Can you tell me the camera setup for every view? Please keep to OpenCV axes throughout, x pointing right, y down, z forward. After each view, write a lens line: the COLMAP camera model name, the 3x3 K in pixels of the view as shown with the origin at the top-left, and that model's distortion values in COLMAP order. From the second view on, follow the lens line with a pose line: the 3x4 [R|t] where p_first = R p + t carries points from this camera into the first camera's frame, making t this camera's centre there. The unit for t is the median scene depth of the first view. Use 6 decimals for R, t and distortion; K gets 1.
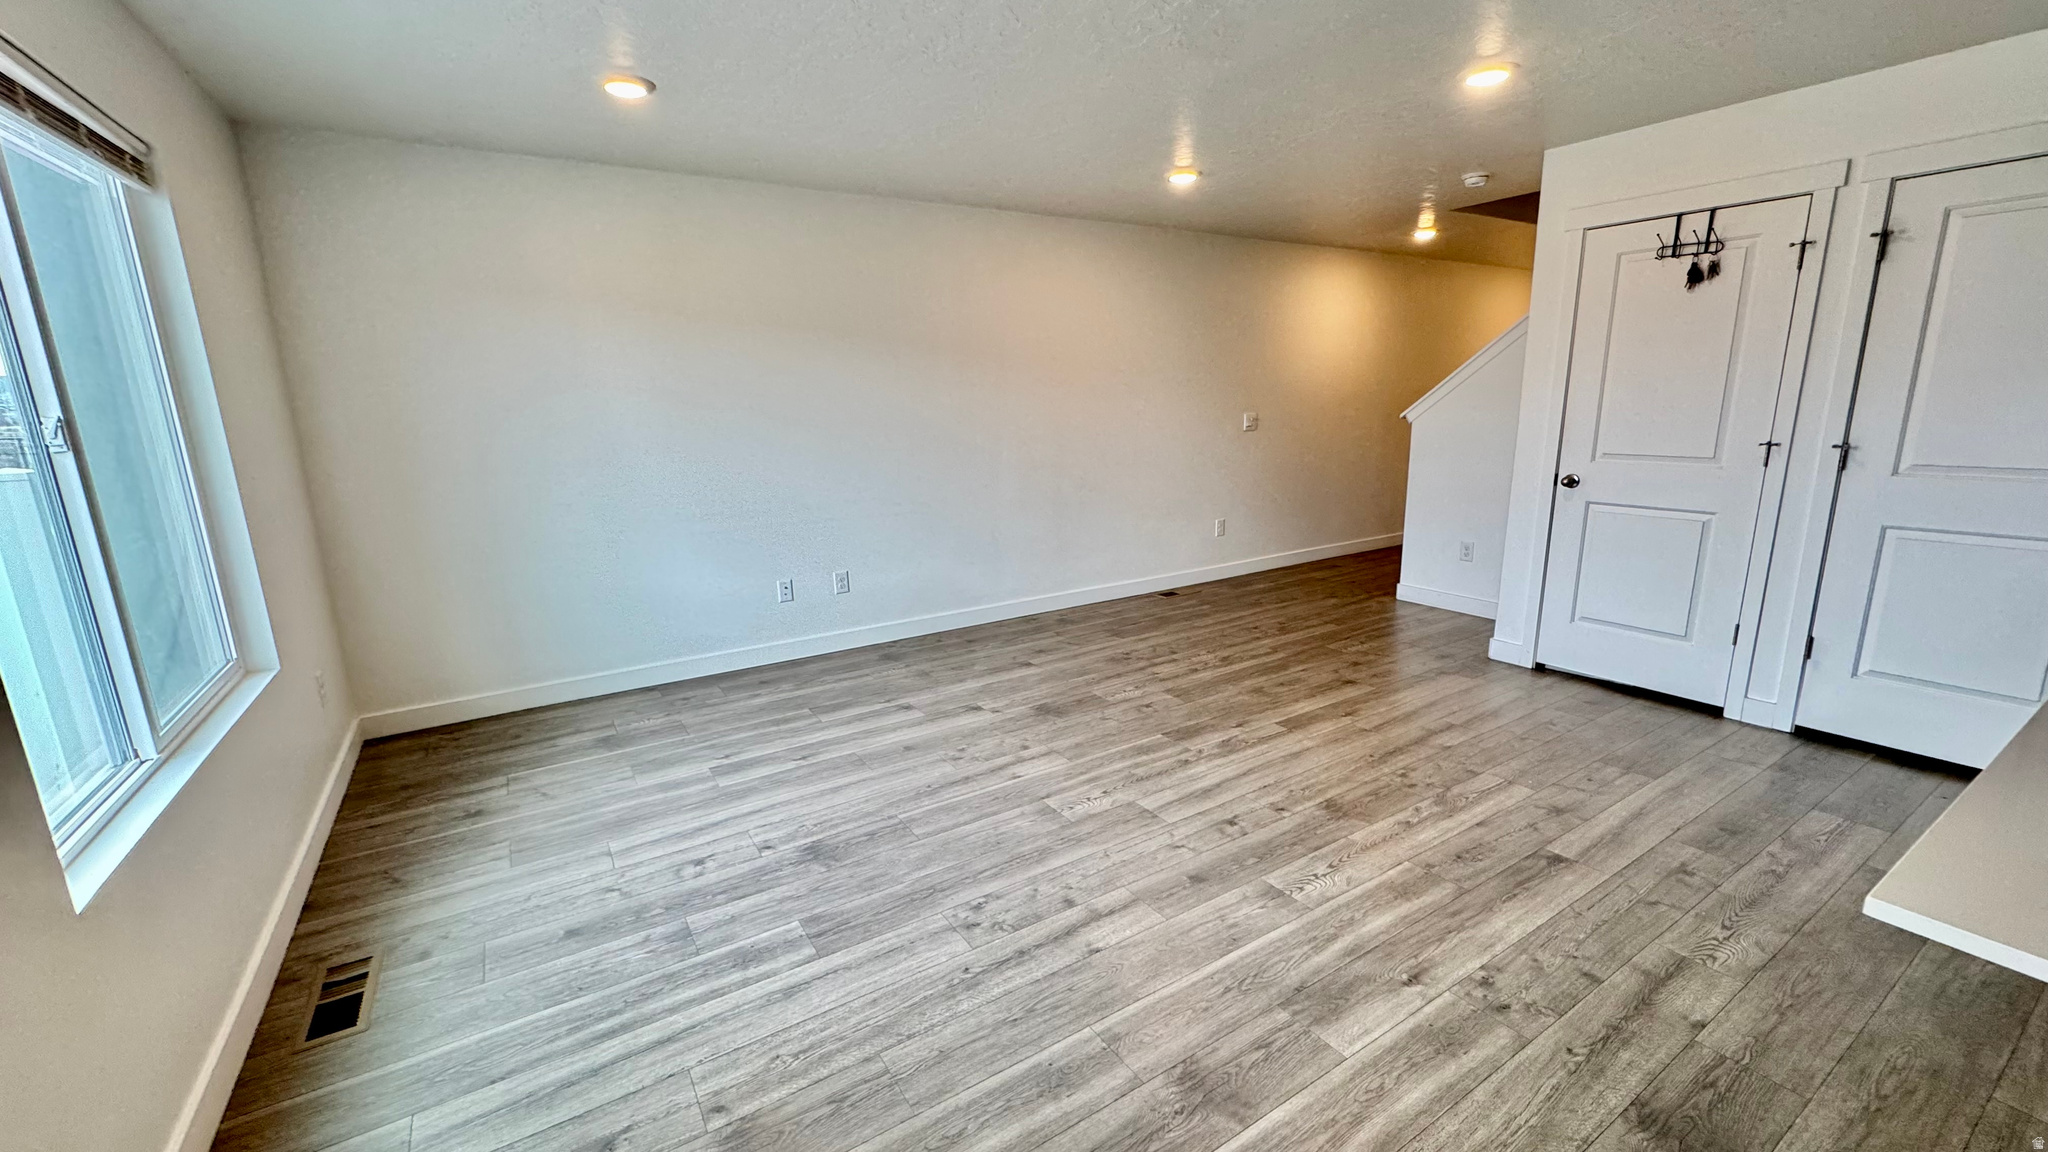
lens RADIAL K [[838.9, 0, 1026.7], [0, 838.9, 576.2], [0, 0, 1]] dist [-0.002144, -0.000873]
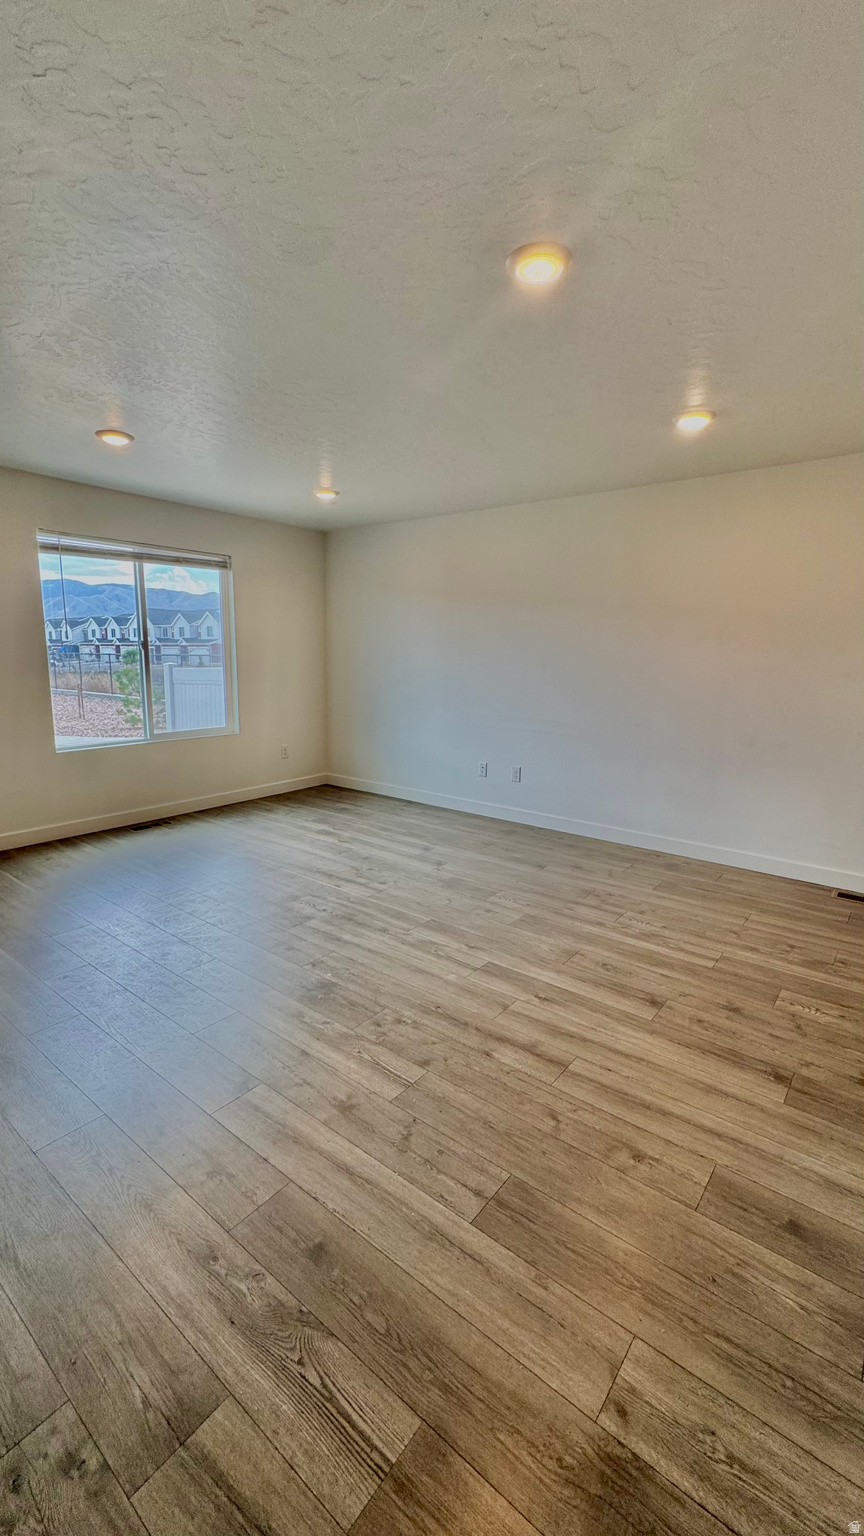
lens RADIAL K [[629.2, 0, 433.1], [0, 629.2, 779.3], [0, 0, 1]] dist [-0.002144, -0.000873]
pose [[0.326093, 0.215642, -0.920414, 0.849846], [-0.223081, 0.963691, 0.146746, -0.131239], [0.918639, 0.157474, 0.362359, 0.545302]]
